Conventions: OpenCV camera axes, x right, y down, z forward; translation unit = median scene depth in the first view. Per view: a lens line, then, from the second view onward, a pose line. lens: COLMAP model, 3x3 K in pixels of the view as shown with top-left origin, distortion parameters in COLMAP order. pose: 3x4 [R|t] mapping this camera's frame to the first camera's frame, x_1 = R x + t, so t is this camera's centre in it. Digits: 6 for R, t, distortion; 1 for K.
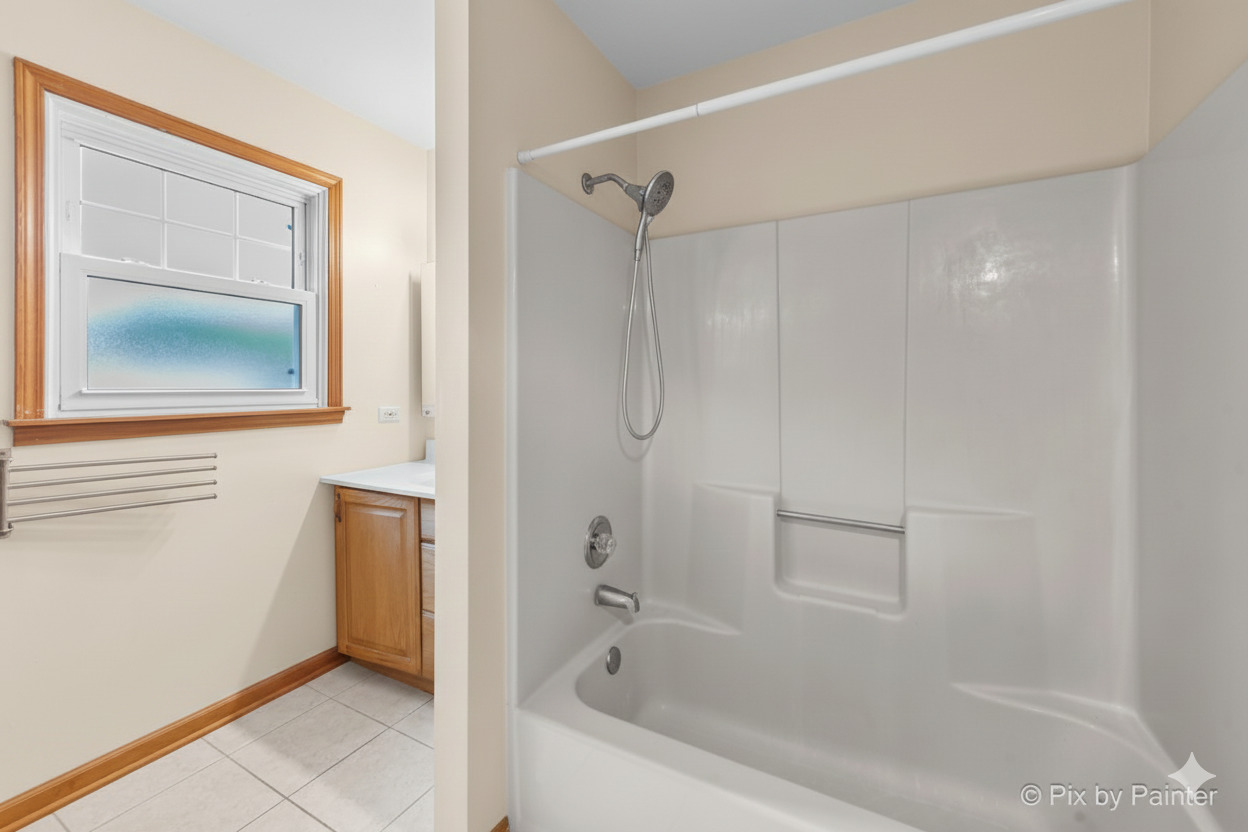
lens RADIAL K [[494.2, 0, 627.1], [0, 494.2, 380.9], [0, 0, 1]] dist [0.001329, -0.000009]
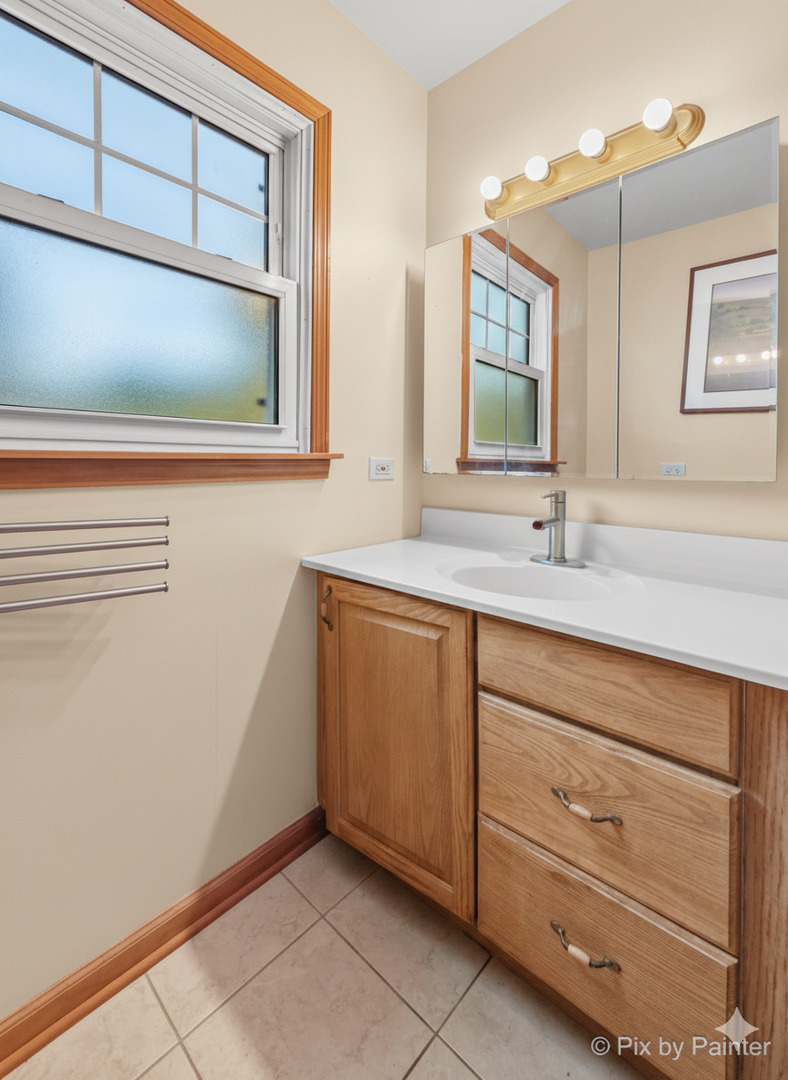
lens RADIAL K [[485.1, 0, 393.3], [0, 485.1, 461.1], [0, 0, 1]] dist [-0.001130, 0.000058]
pose [[0.966447, 0.013392, -0.256518, -0.337232], [-0.010964, 0.999881, 0.010893, 0.056123], [0.256633, -0.007715, 0.966478, 0.405606]]
